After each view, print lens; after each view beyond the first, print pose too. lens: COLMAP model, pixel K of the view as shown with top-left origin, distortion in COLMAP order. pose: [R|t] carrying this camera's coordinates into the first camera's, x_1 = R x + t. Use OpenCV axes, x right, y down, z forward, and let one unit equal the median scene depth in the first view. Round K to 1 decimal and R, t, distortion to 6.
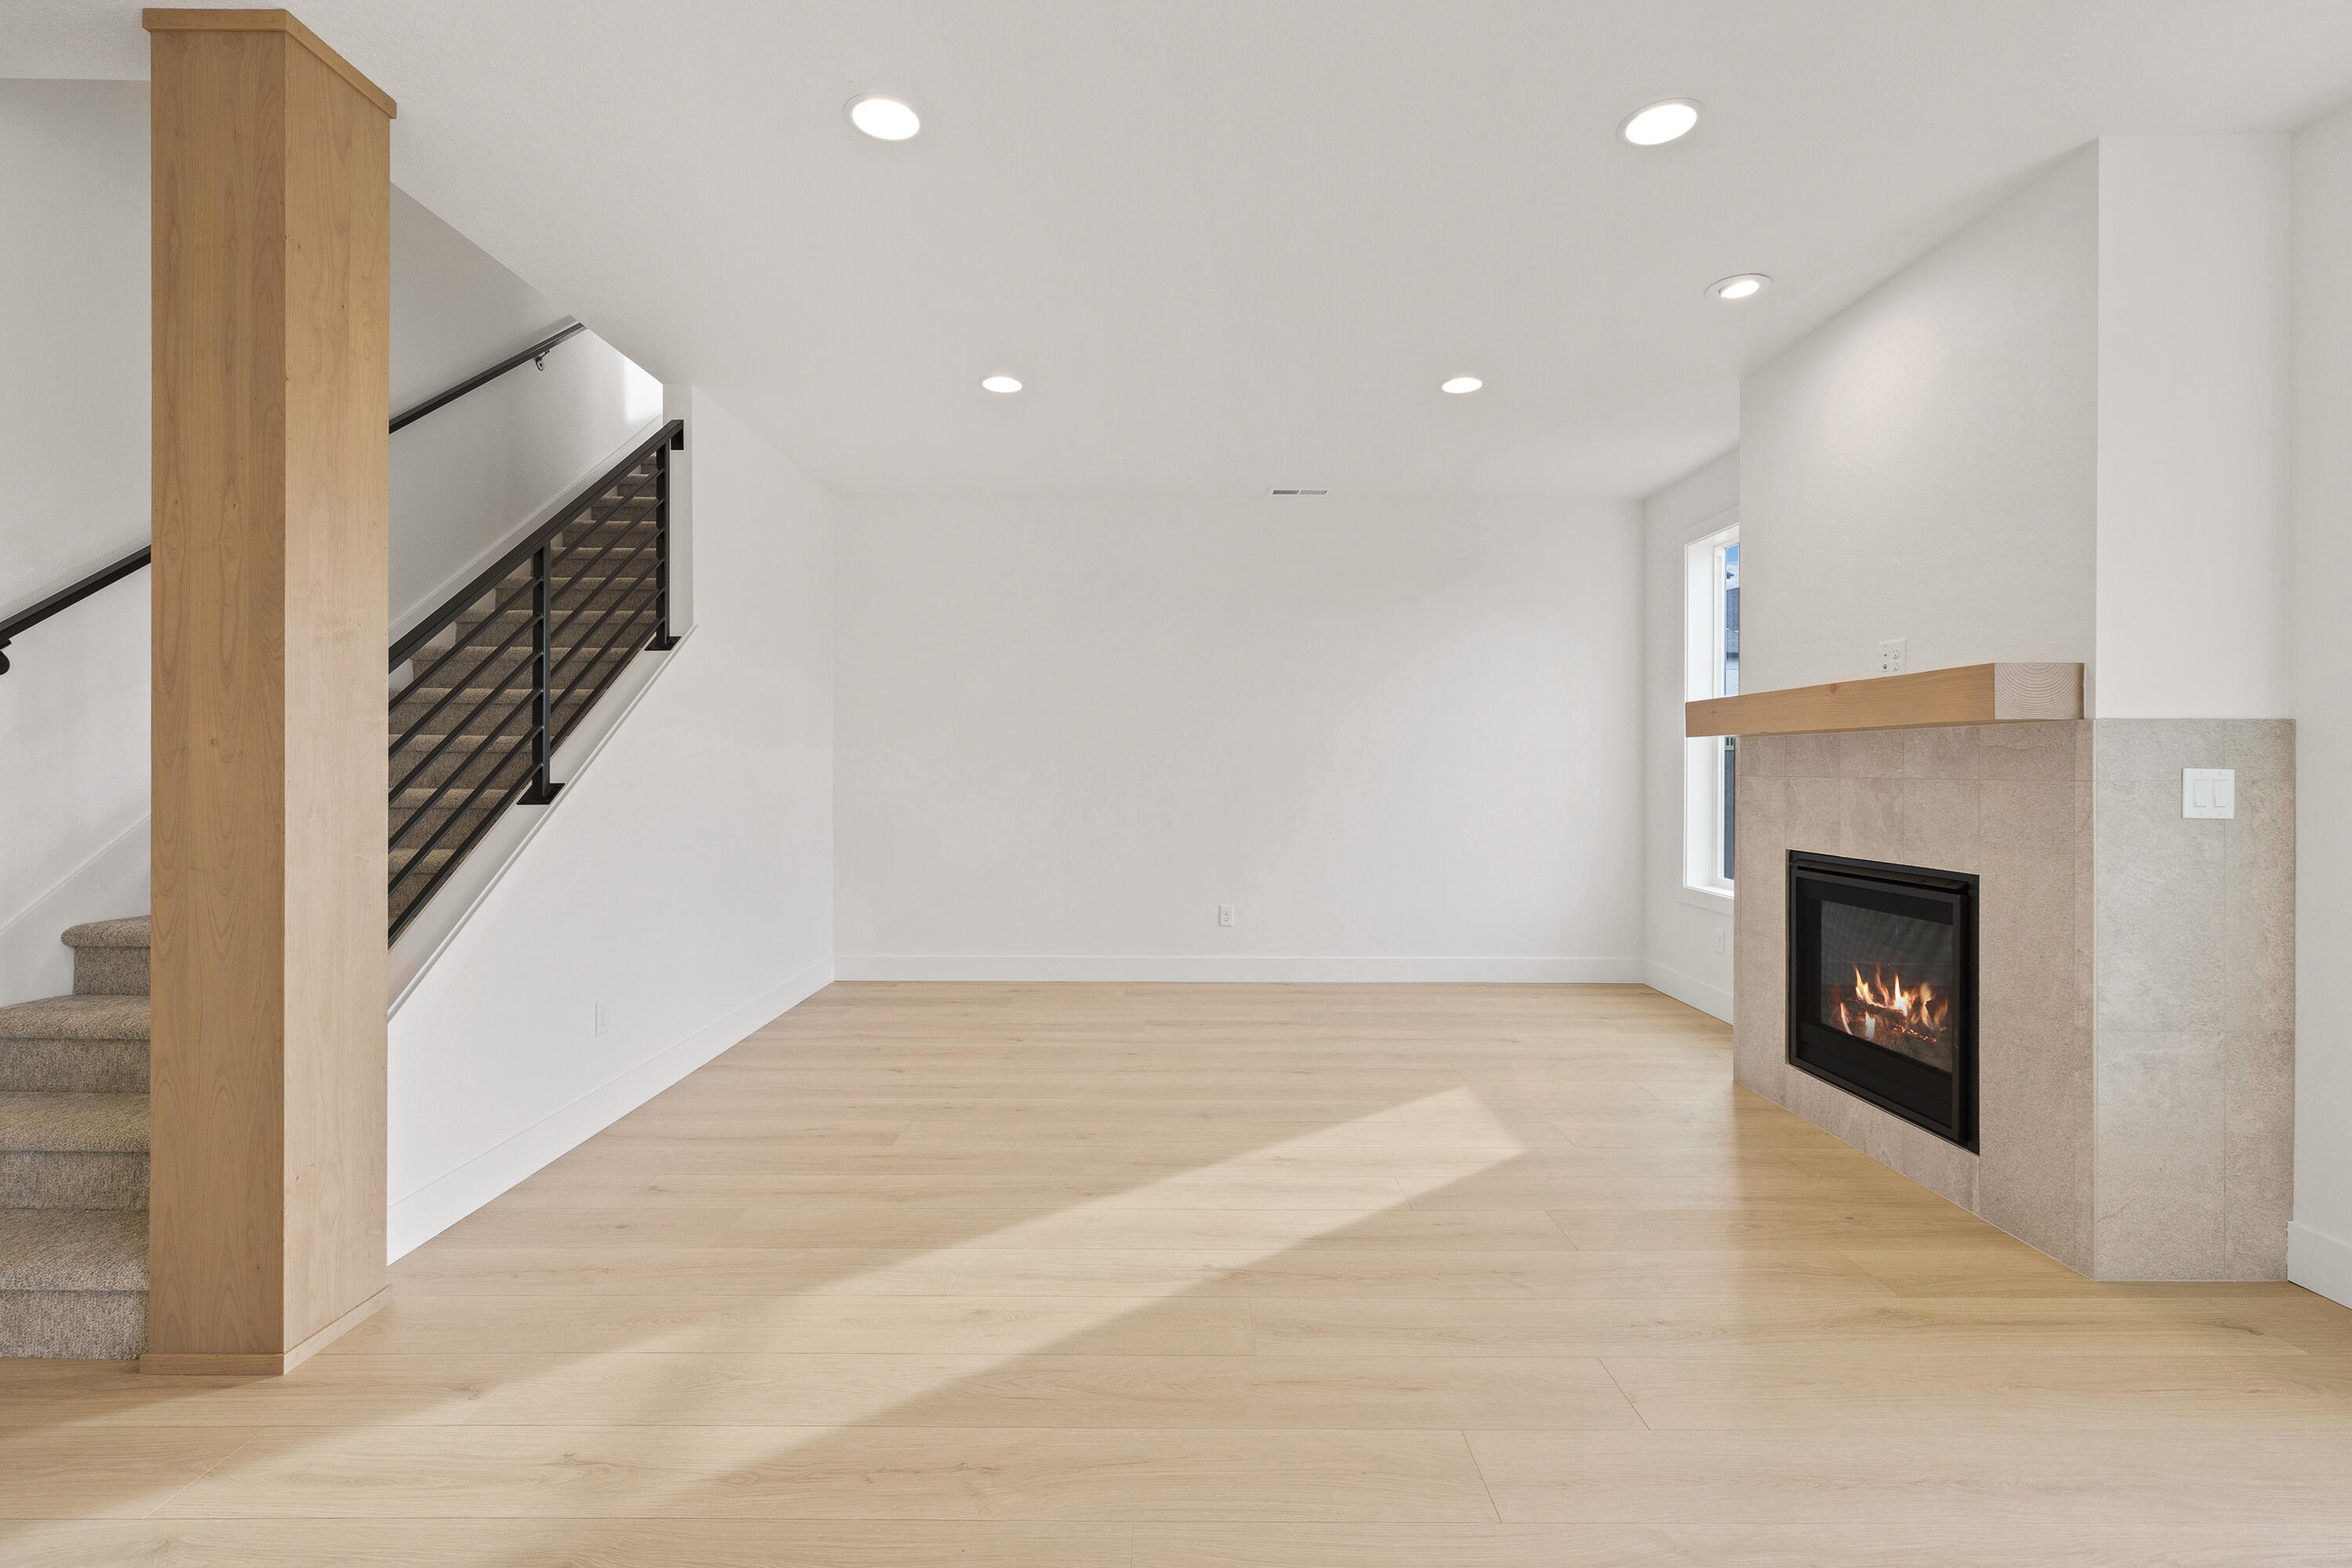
lens RADIAL K [[1041.3, 0, 1176.0], [0, 1041.3, 784.0], [0, 0, 1]] dist [-0.002558, -0.000232]
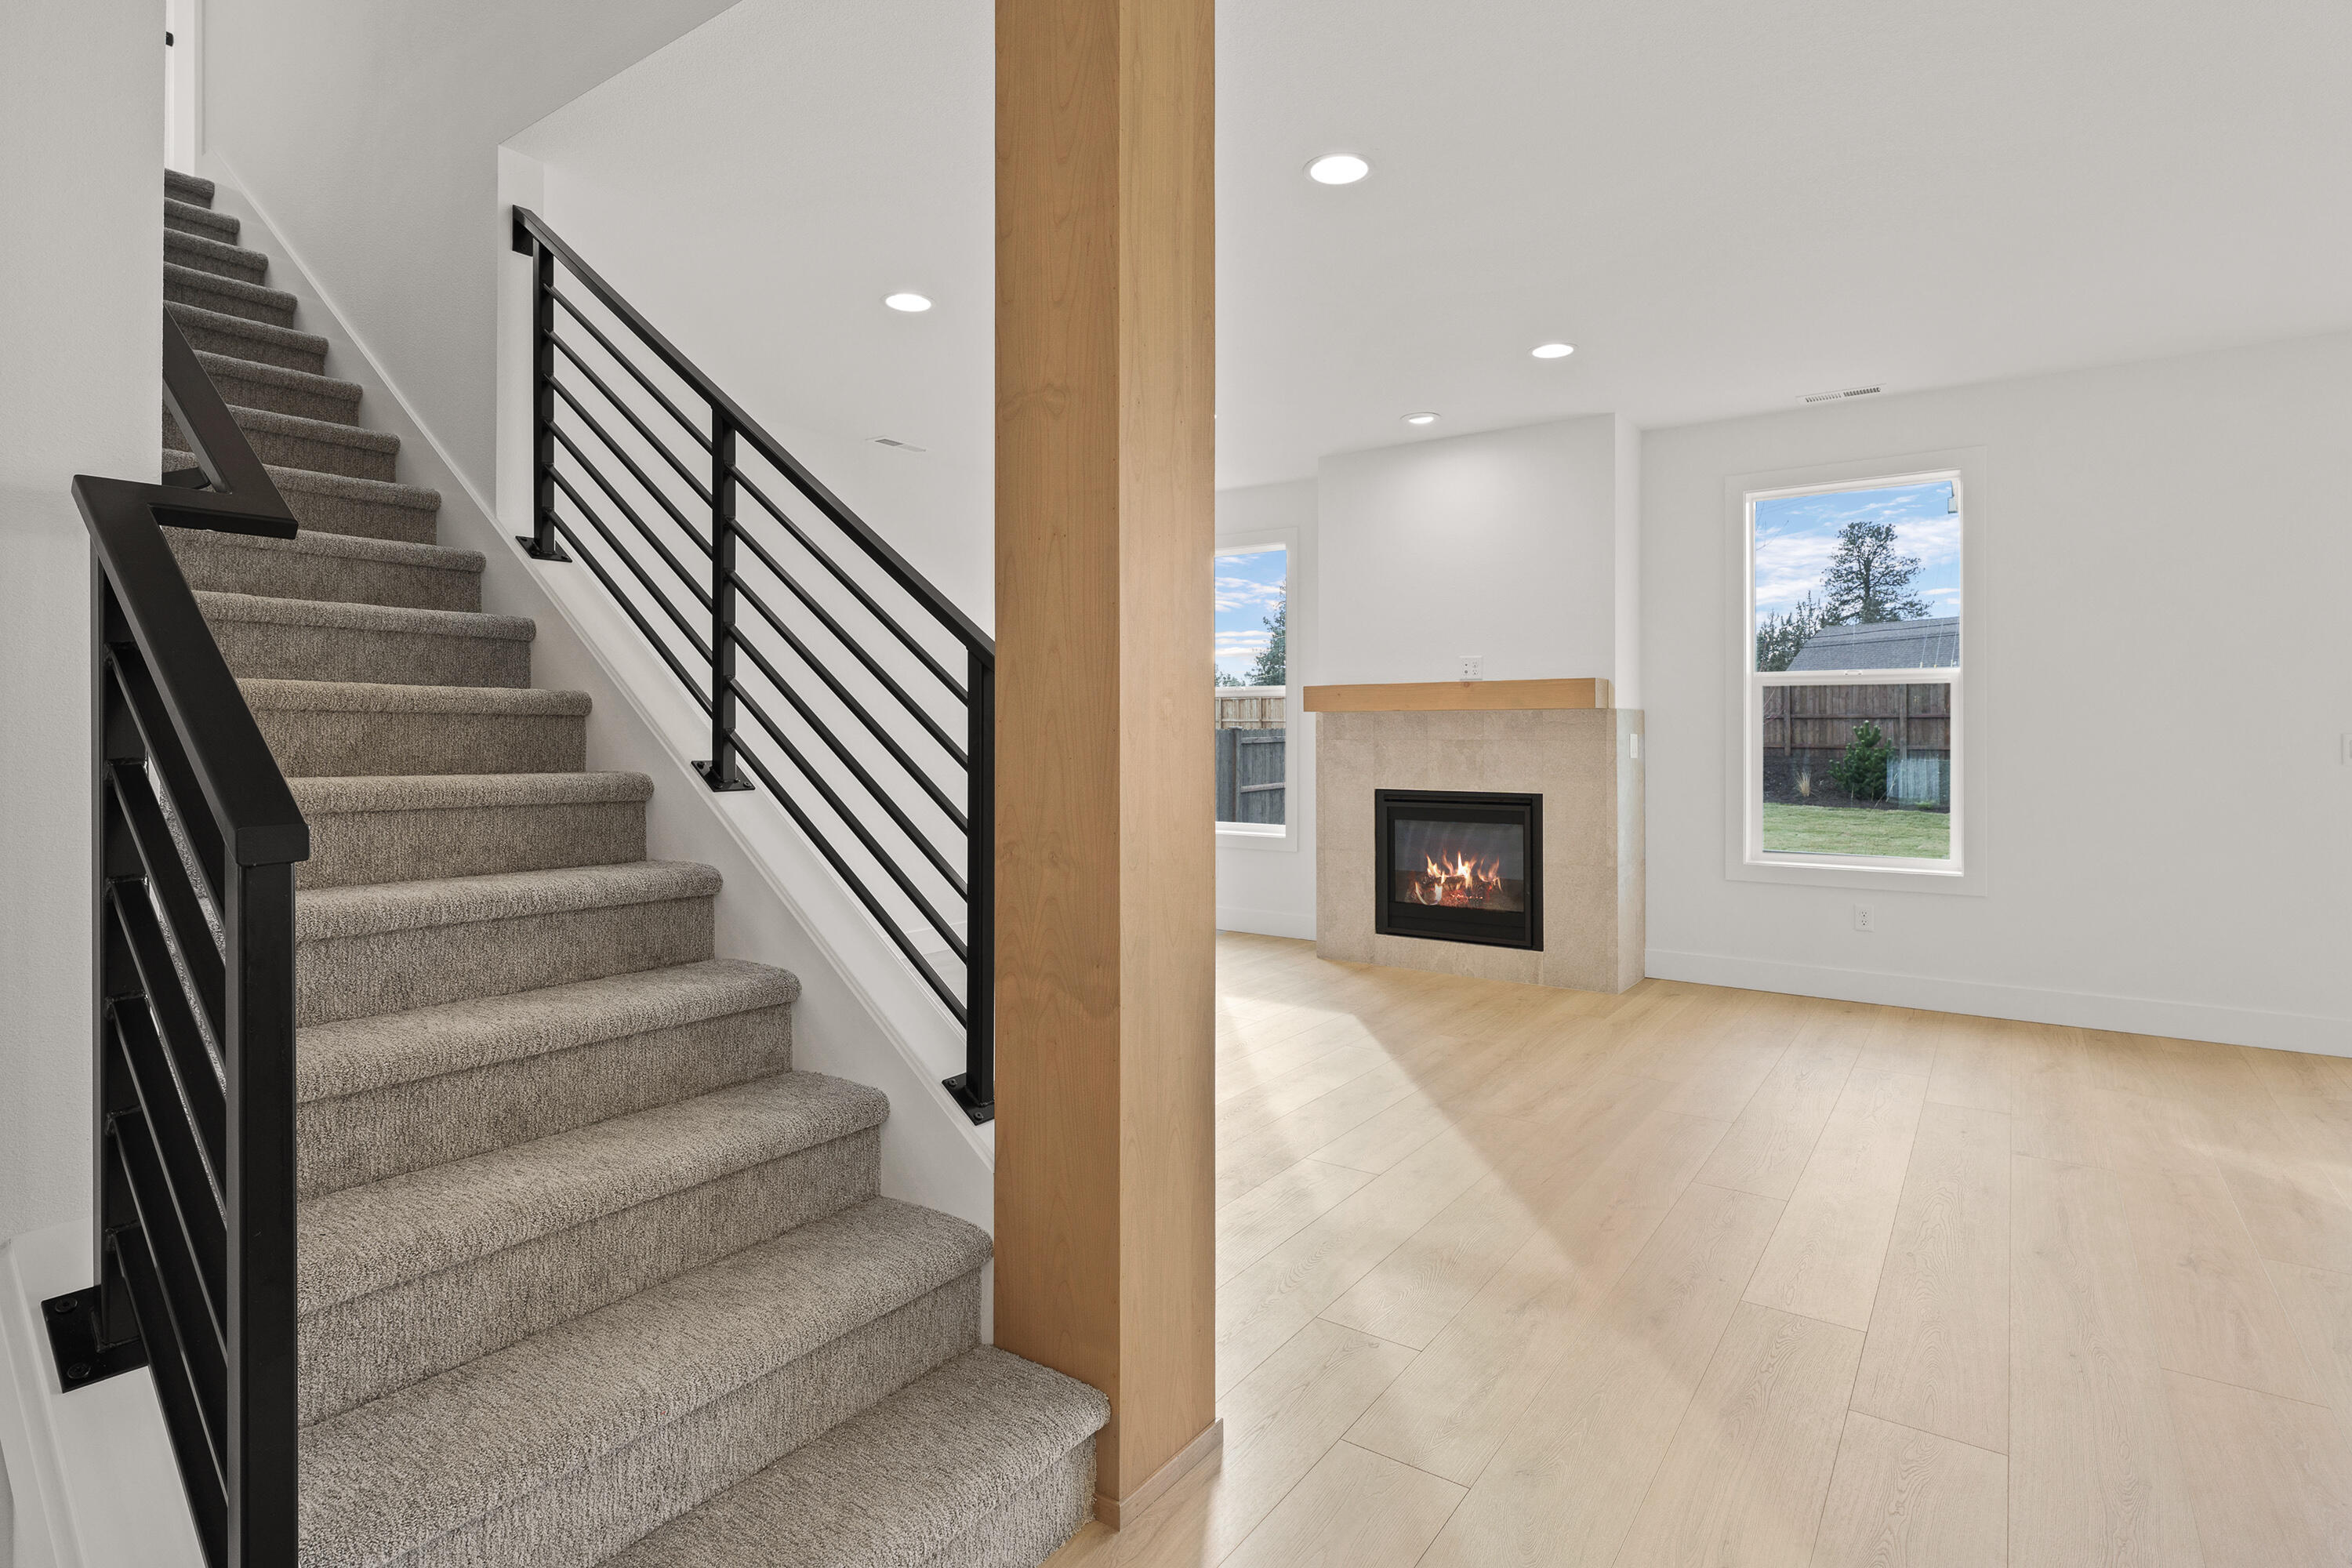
lens RADIAL K [[1186.5, 0, 1181.6], [0, 1186.5, 744.7], [0, 0, 1]] dist [0.002513, 0.000259]
pose [[0.572479, -0.009524, 0.819864, -1.140775], [0.014721, 0.999891, 0.001336, -0.007527], [-0.819787, 0.011304, 0.572556, 0.310657]]
